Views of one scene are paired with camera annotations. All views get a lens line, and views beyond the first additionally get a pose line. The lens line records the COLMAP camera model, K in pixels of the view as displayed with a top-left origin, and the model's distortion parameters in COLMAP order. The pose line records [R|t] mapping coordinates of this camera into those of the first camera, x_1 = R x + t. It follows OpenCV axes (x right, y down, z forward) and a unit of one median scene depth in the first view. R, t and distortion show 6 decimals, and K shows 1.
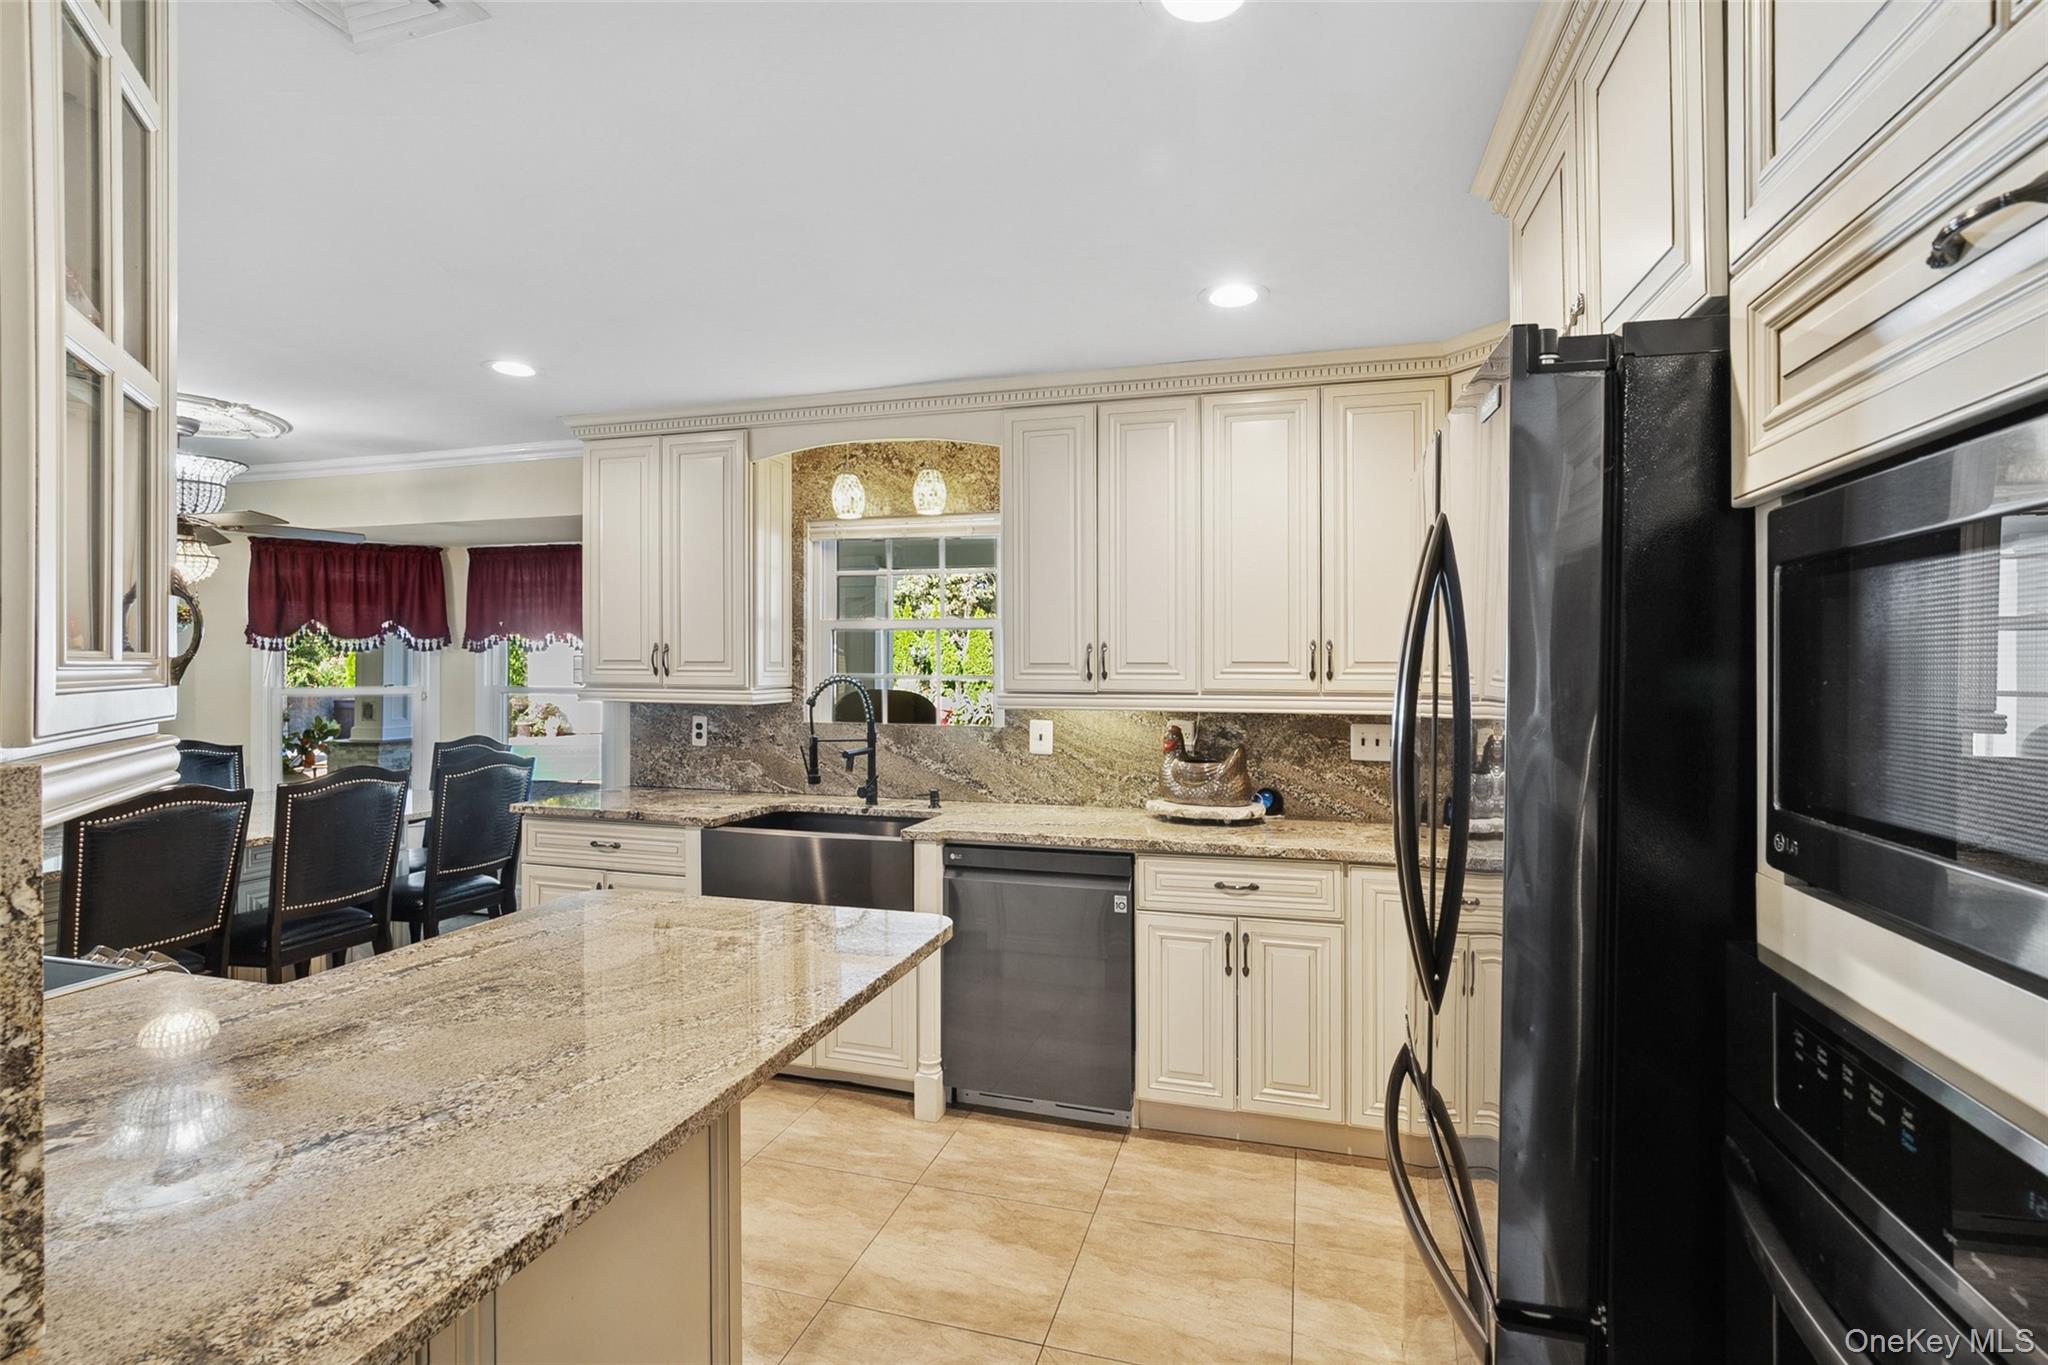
lens RADIAL K [[946.4, 0, 1028.3], [0, 946.4, 667.9], [0, 0, 1]] dist [-0.013863, -0.000256]
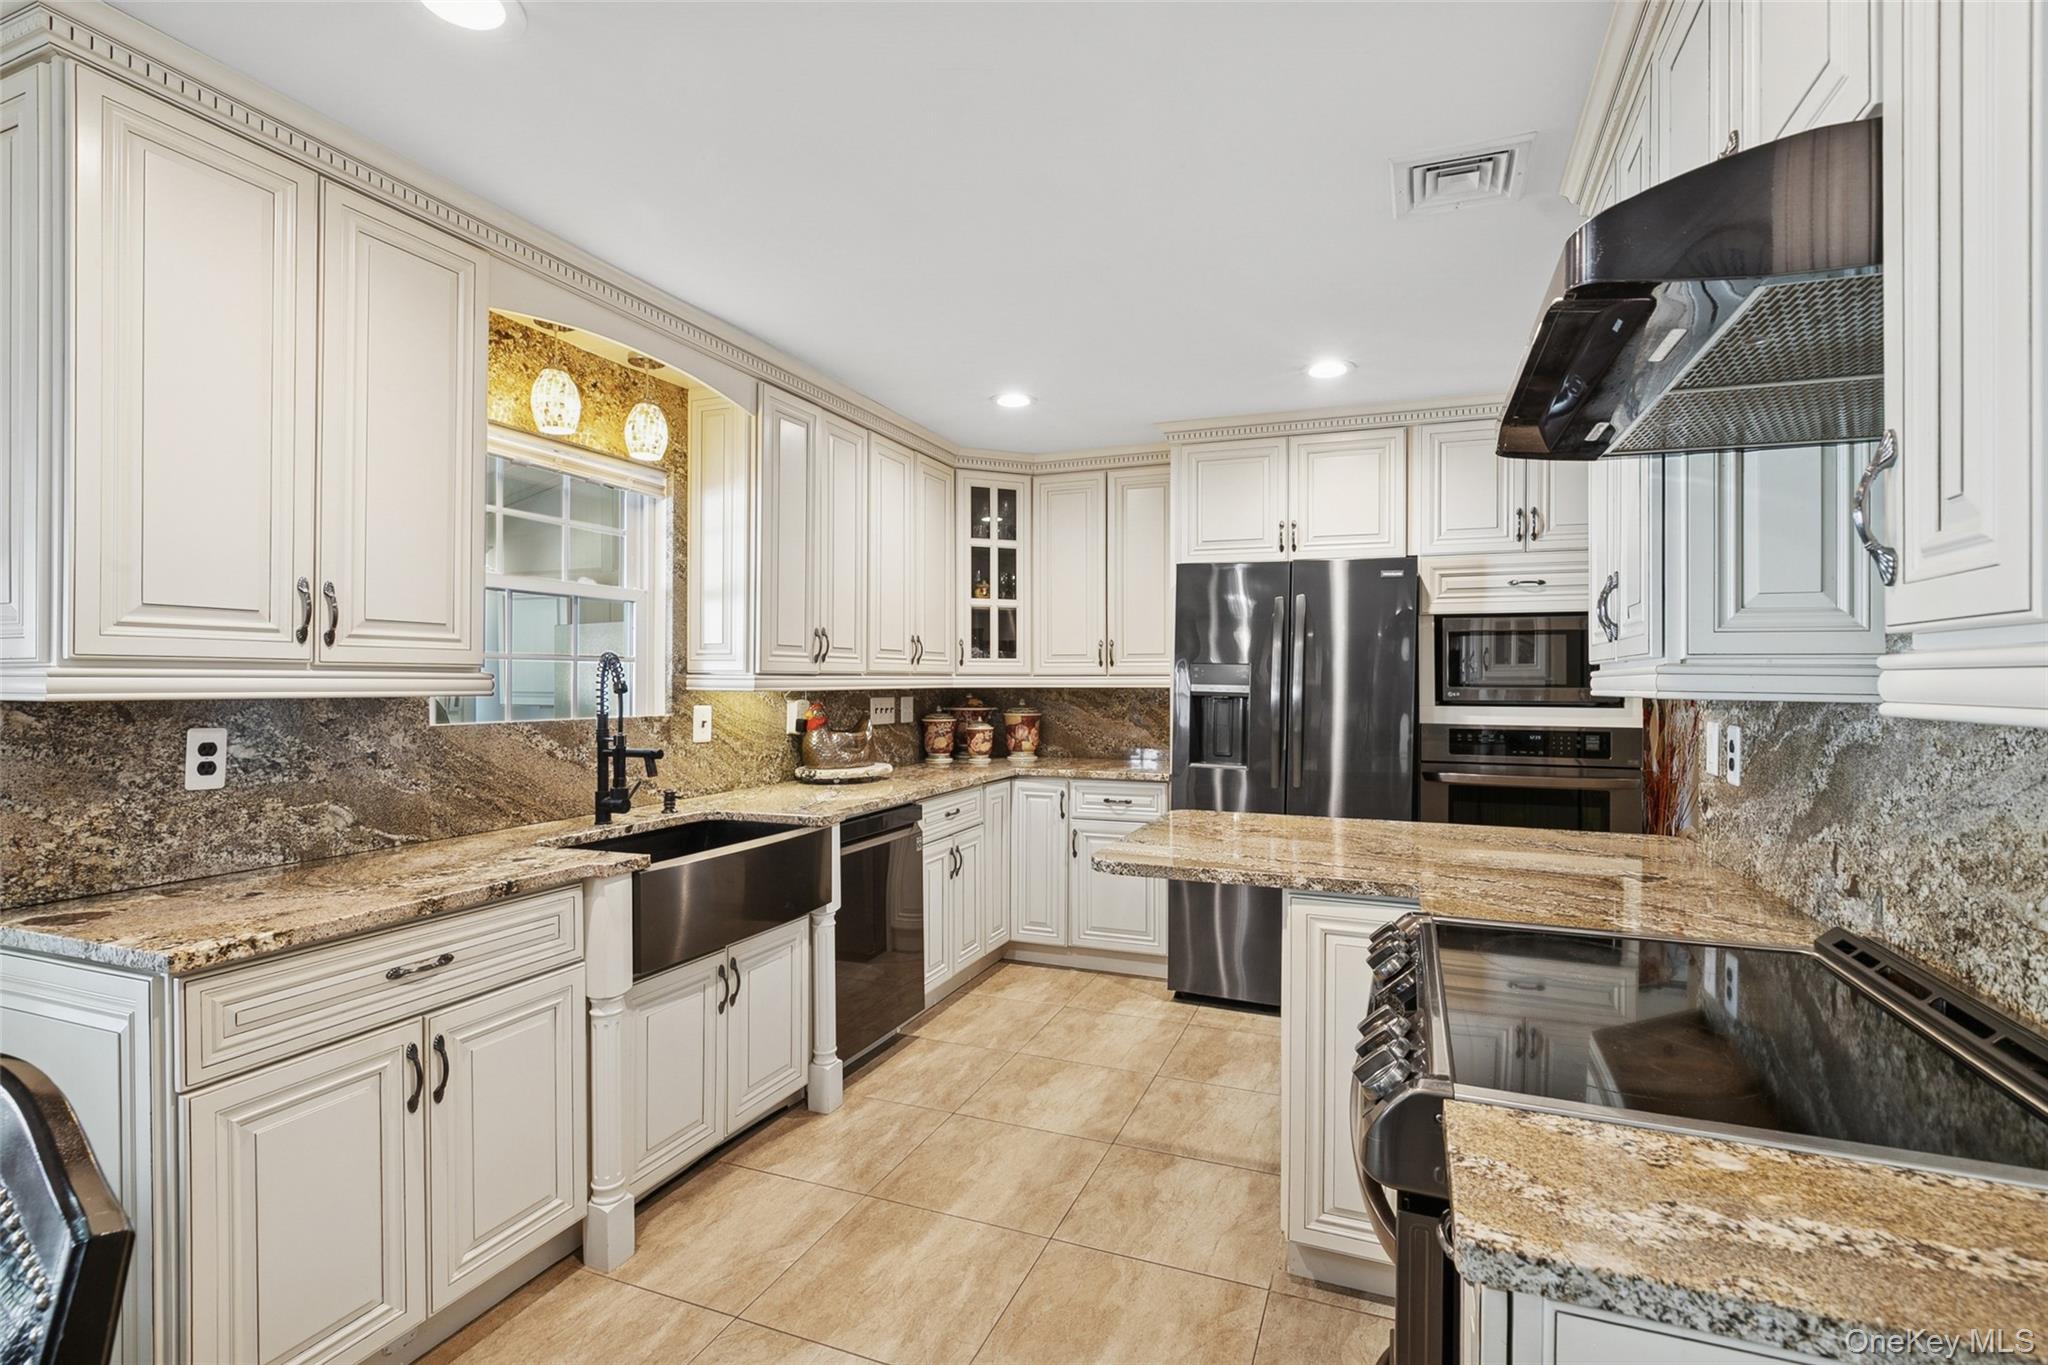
lens RADIAL K [[954.6, 0, 1024.0], [0, 954.6, 682.5], [0, 0, 1]] dist [-0.000944, -0.000417]
pose [[0.101990, -0.005939, 0.994768, -0.863544], [-0.000605, 0.999982, 0.006032, 0.025612], [-0.994785, -0.001217, 0.101985, 0.568716]]
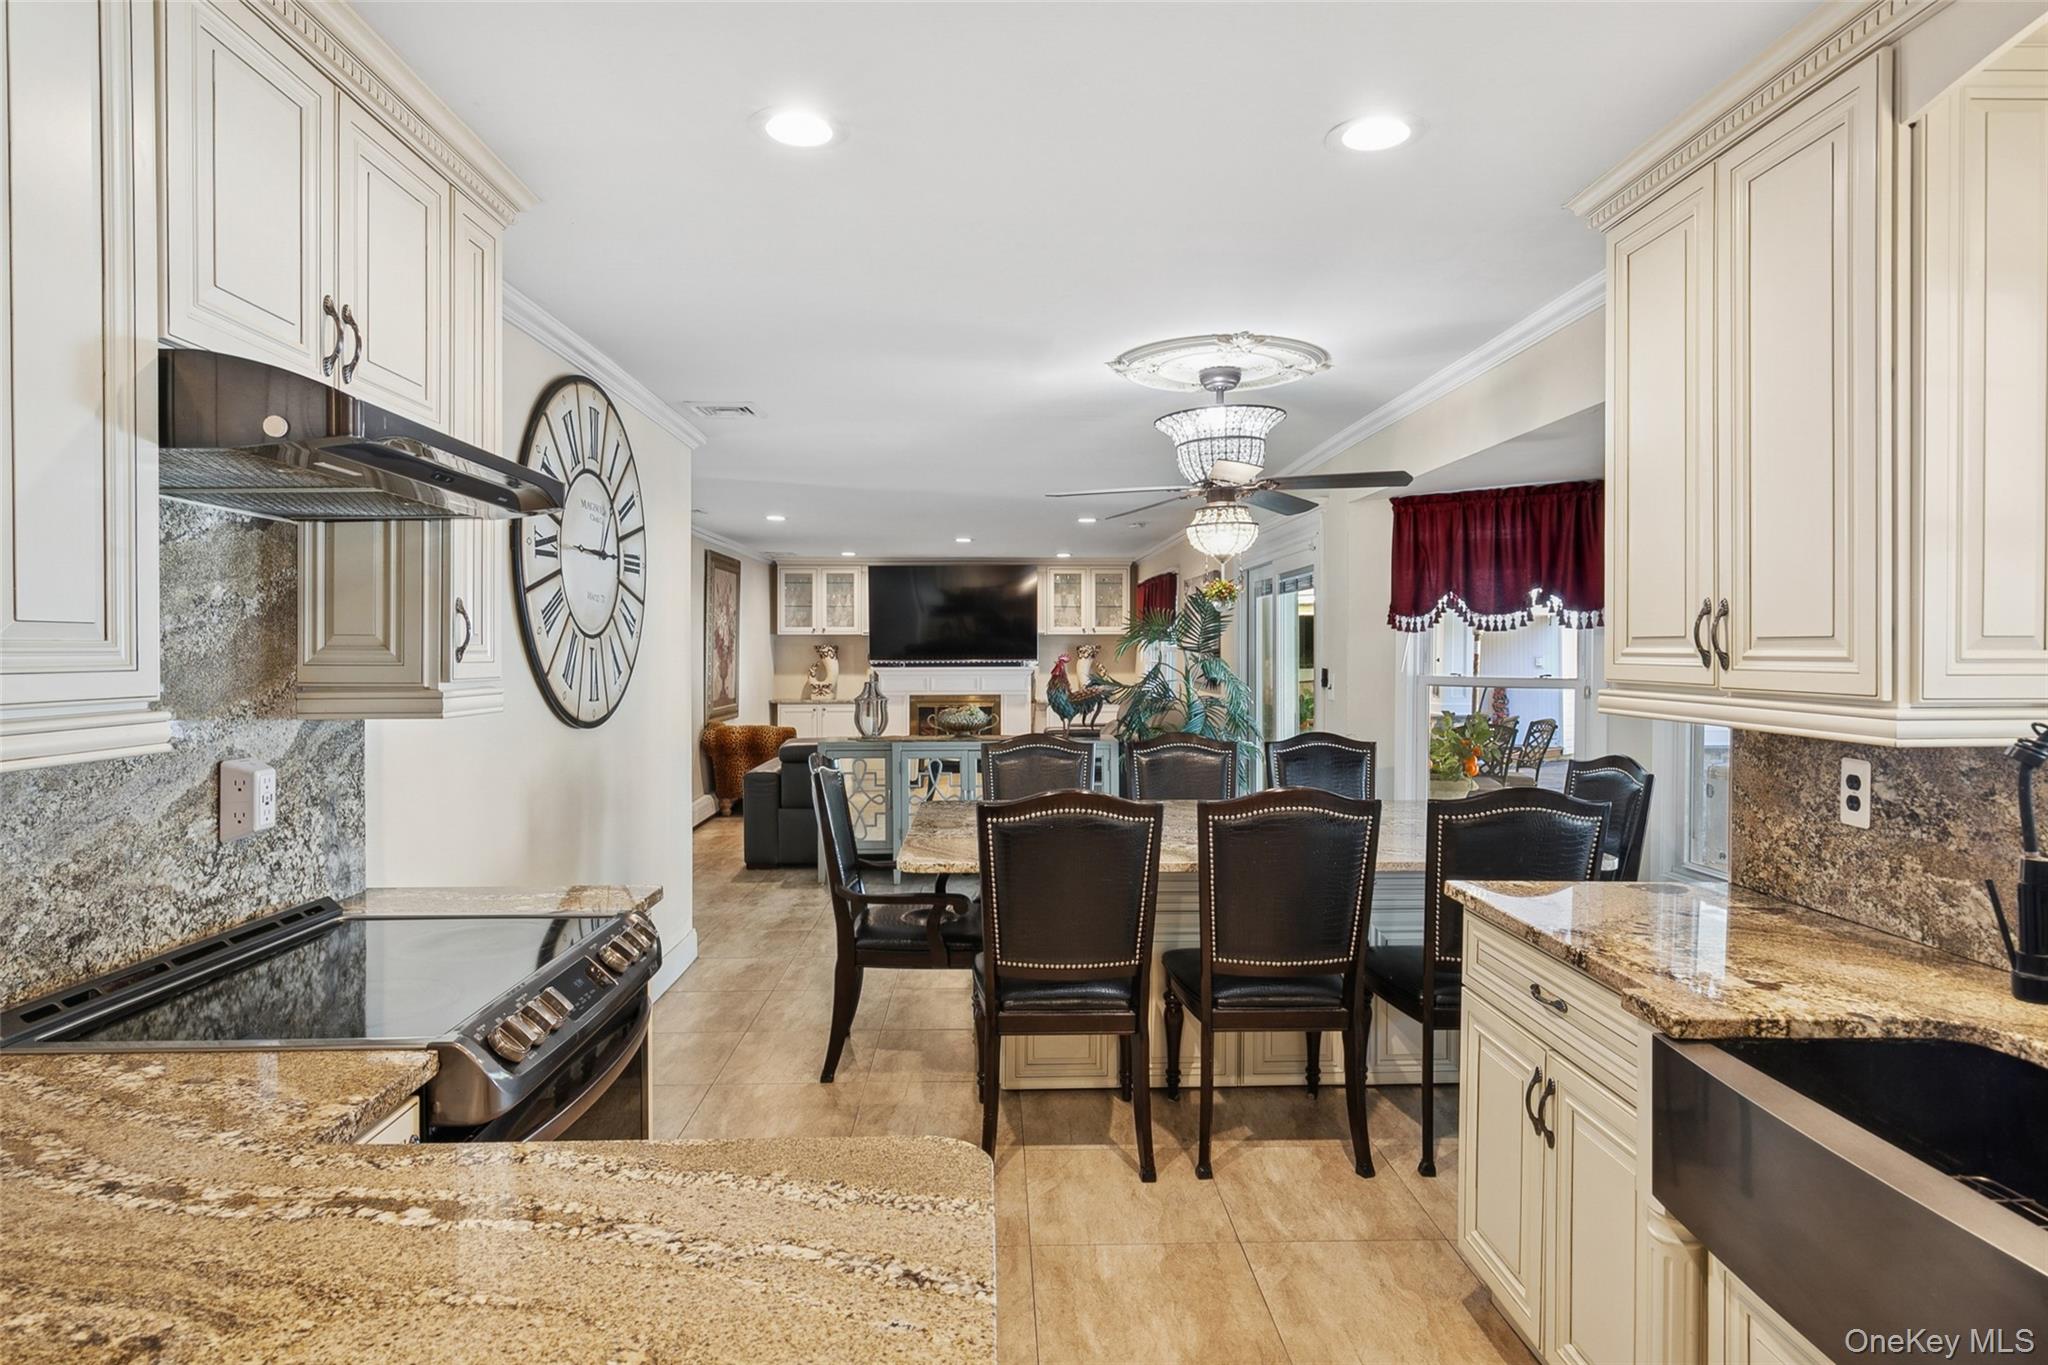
lens RADIAL K [[1103.1, 0, 1024.7], [0, 1103.1, 667.3], [0, 0, 1]] dist [-0.002476, -0.000238]
pose [[0.307901, 0.012372, -0.951338, 0.028345], [0.000378, 0.999914, 0.013126, 0.000358], [0.951418, -0.004401, 0.307870, 0.503835]]
